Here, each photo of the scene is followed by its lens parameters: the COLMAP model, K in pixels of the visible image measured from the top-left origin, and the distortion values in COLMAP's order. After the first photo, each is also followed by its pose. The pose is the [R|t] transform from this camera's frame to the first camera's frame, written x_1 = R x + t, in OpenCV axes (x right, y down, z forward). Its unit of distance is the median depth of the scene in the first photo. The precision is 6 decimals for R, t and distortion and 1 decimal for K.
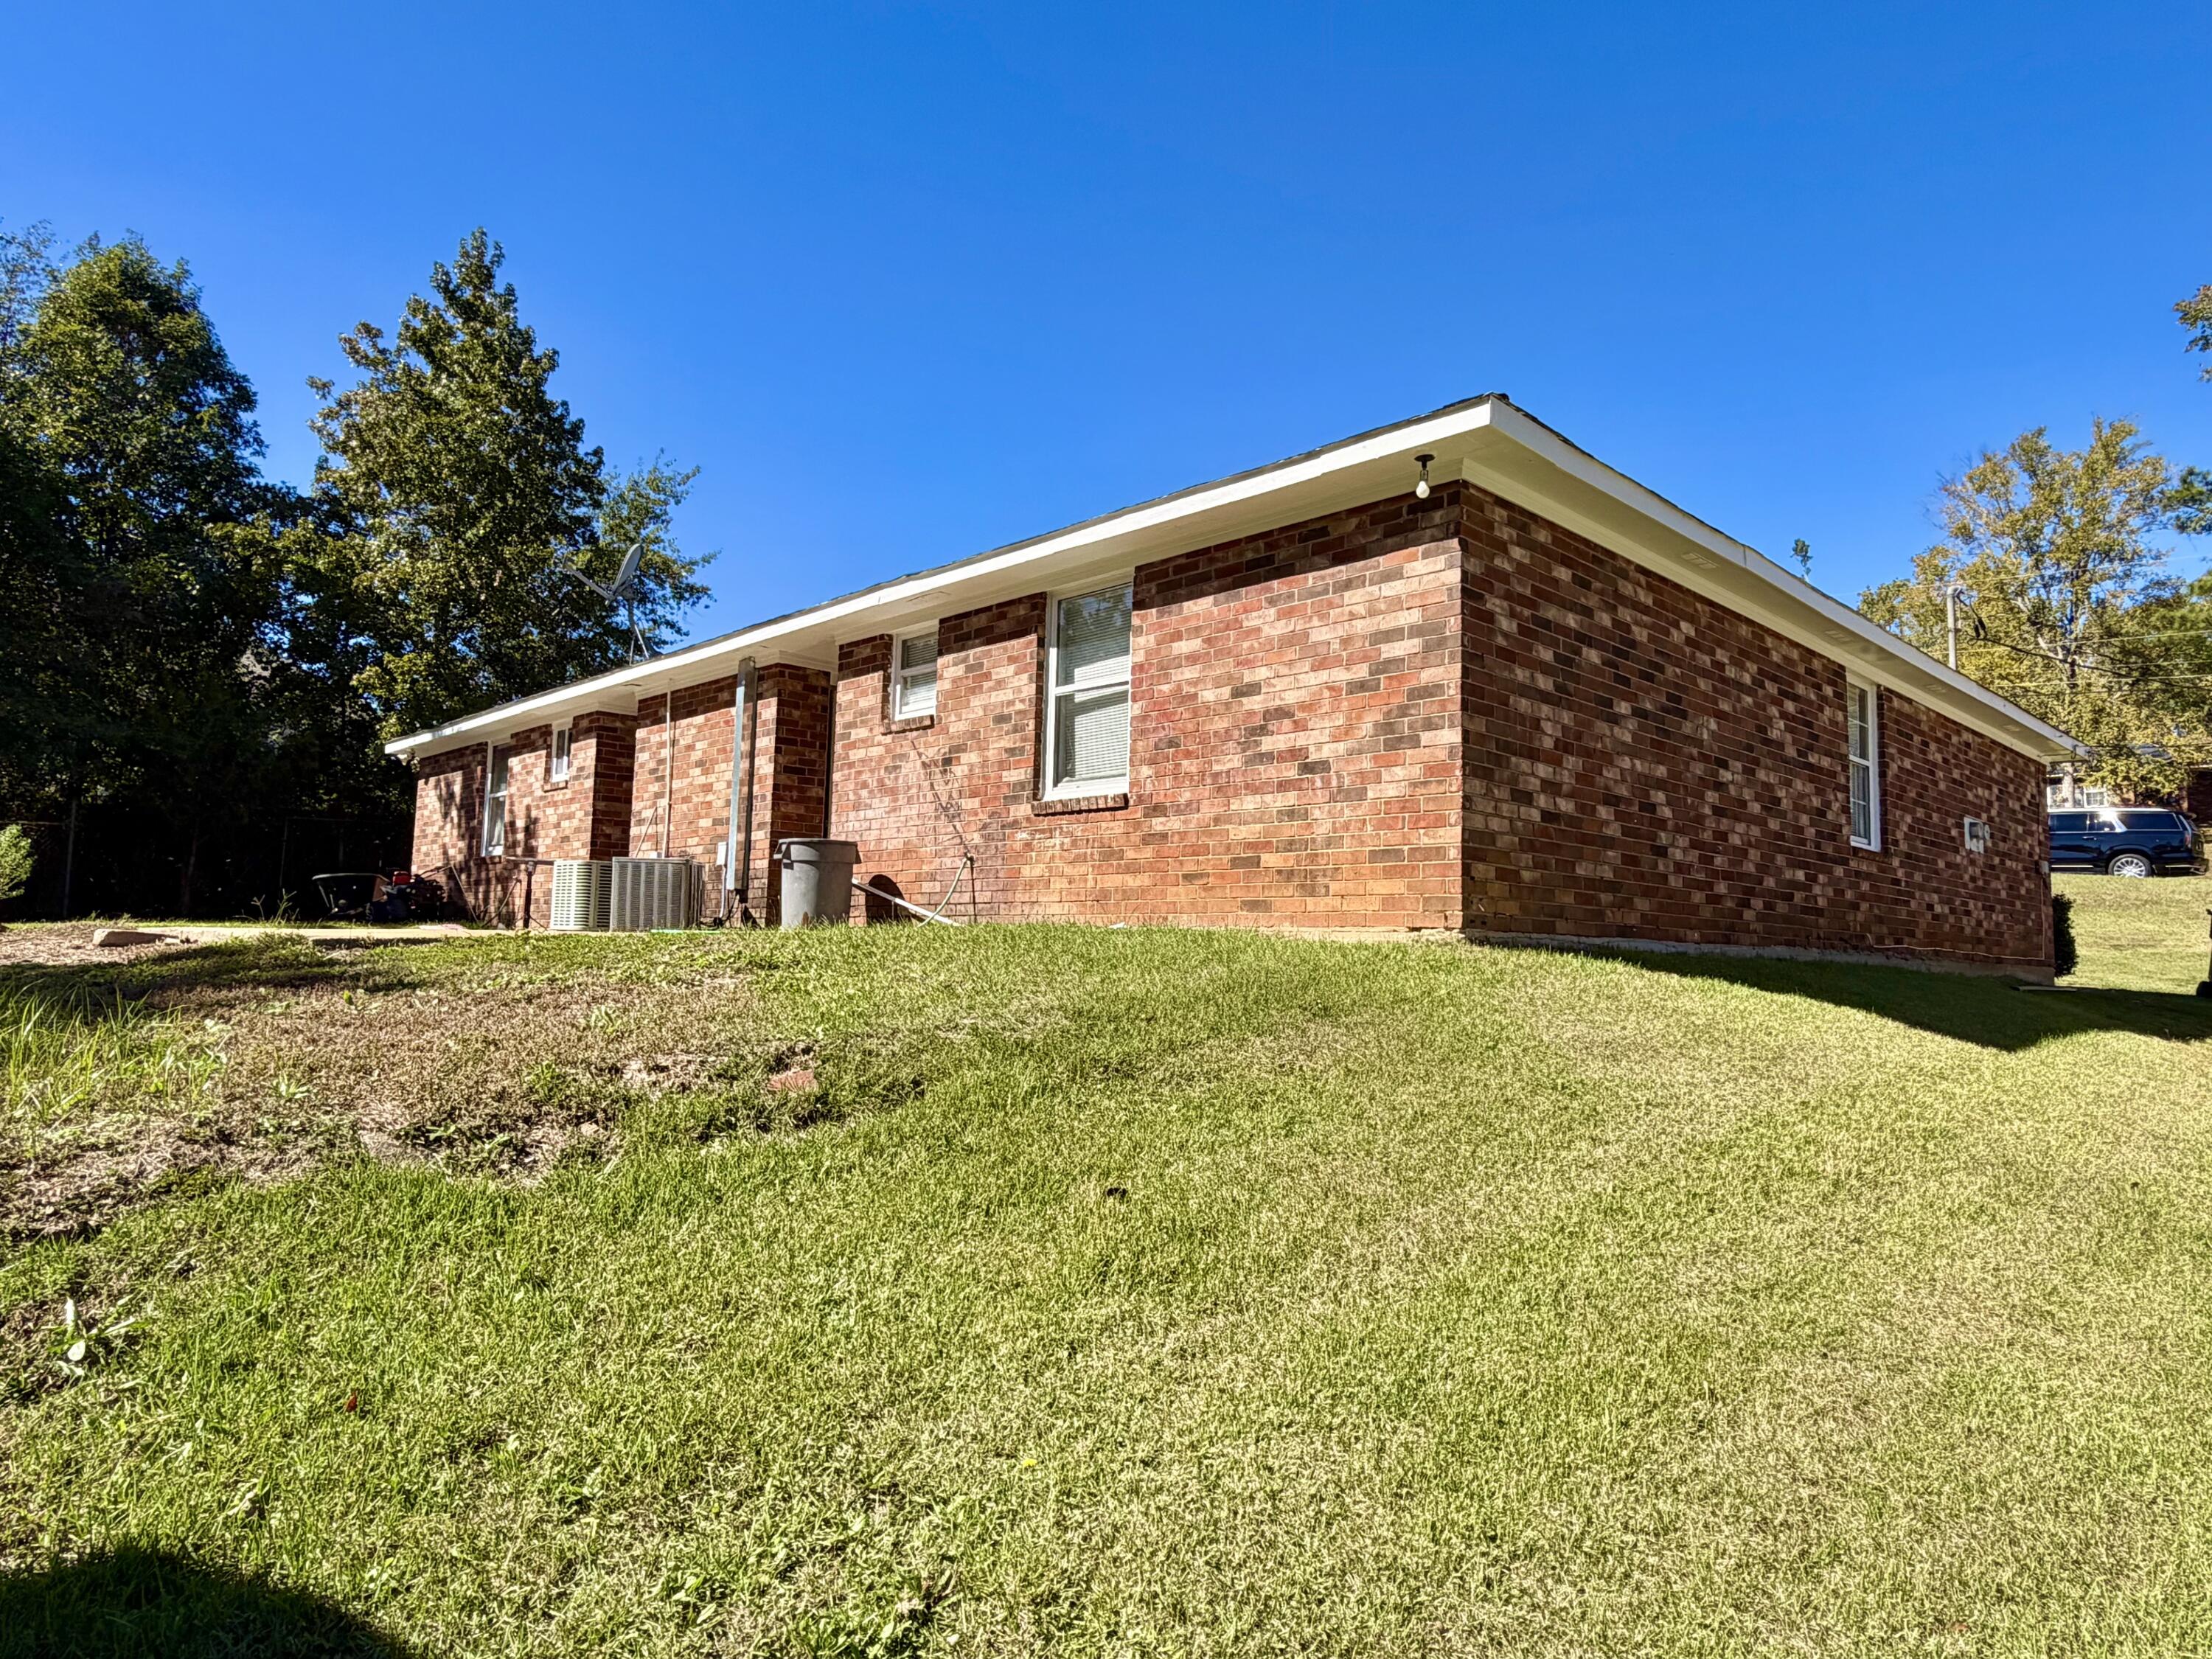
lens RADIAL K [[1314.4, 0, 1101.9], [0, 1314.4, 829.5], [0, 0, 1]] dist [-0.005440, -0.000370]
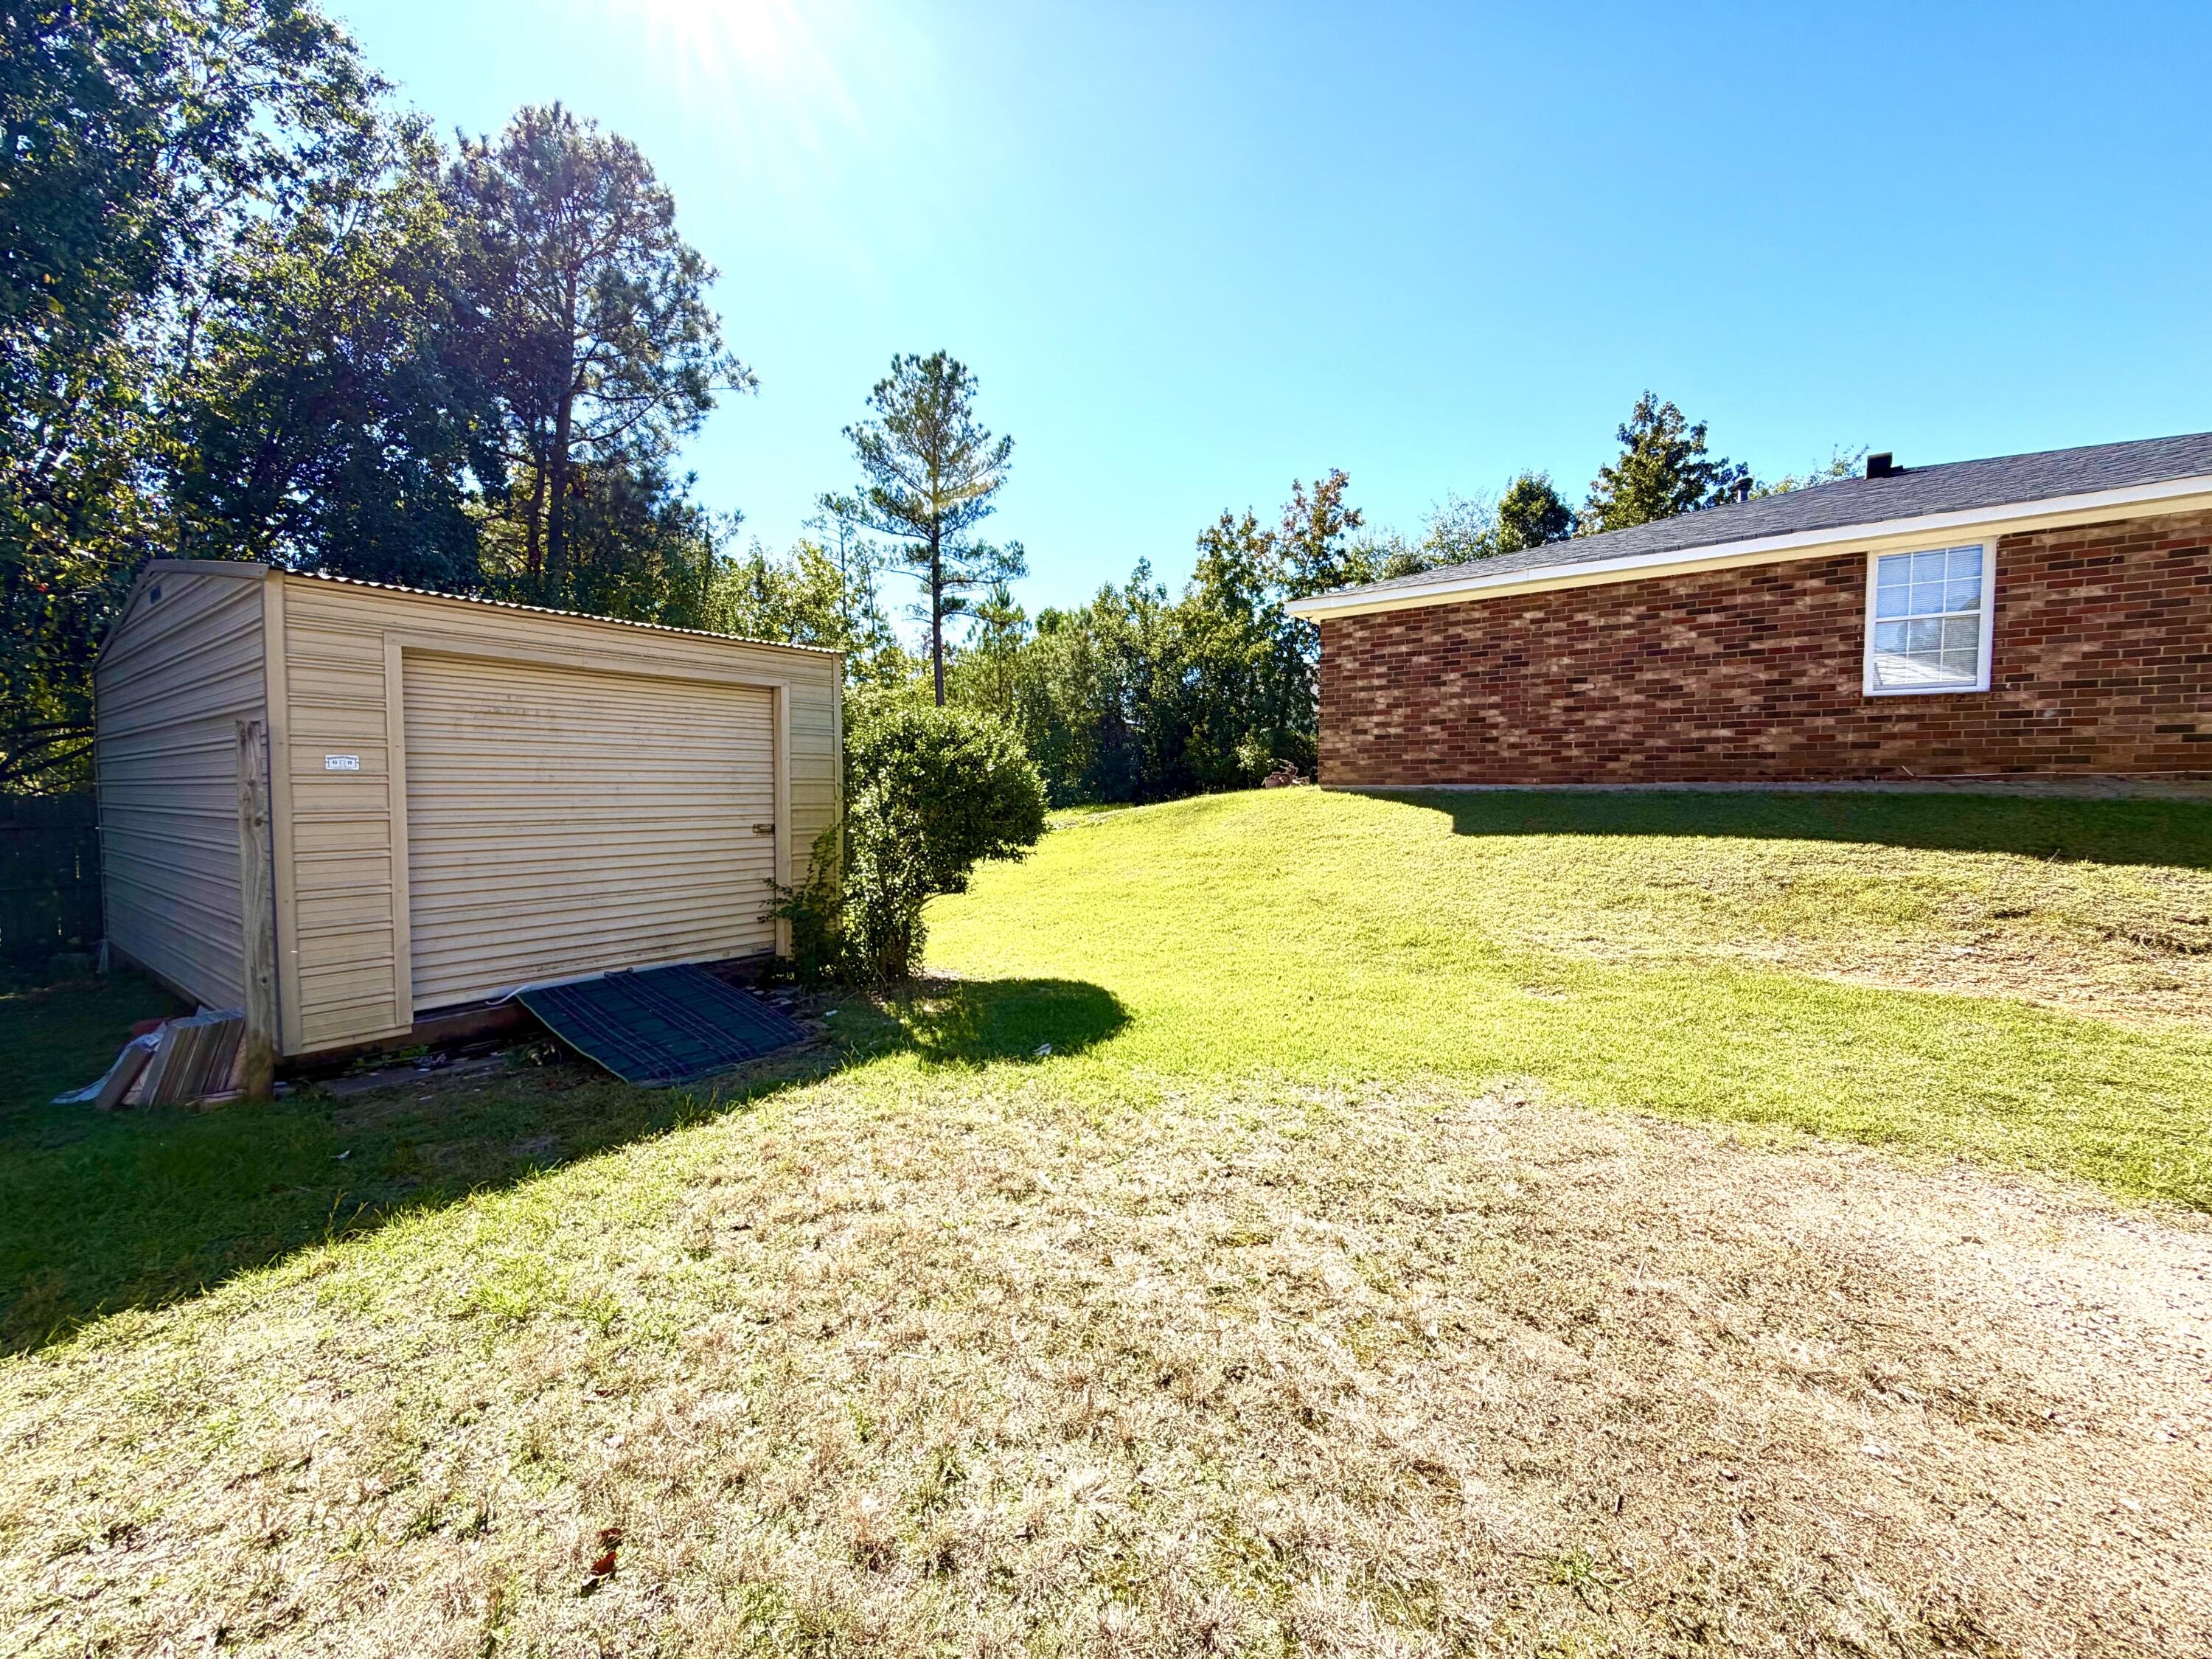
lens RADIAL K [[891.4, 0, 1099.0], [0, 891.4, 815.7], [0, 0, 1]] dist [0.002277, 0.000181]
pose [[0.165535, -0.006268, -0.986184, 1.384872], [0.091453, 0.995769, 0.009021, 0.053649], [0.981954, -0.091683, 0.165408, 0.143747]]
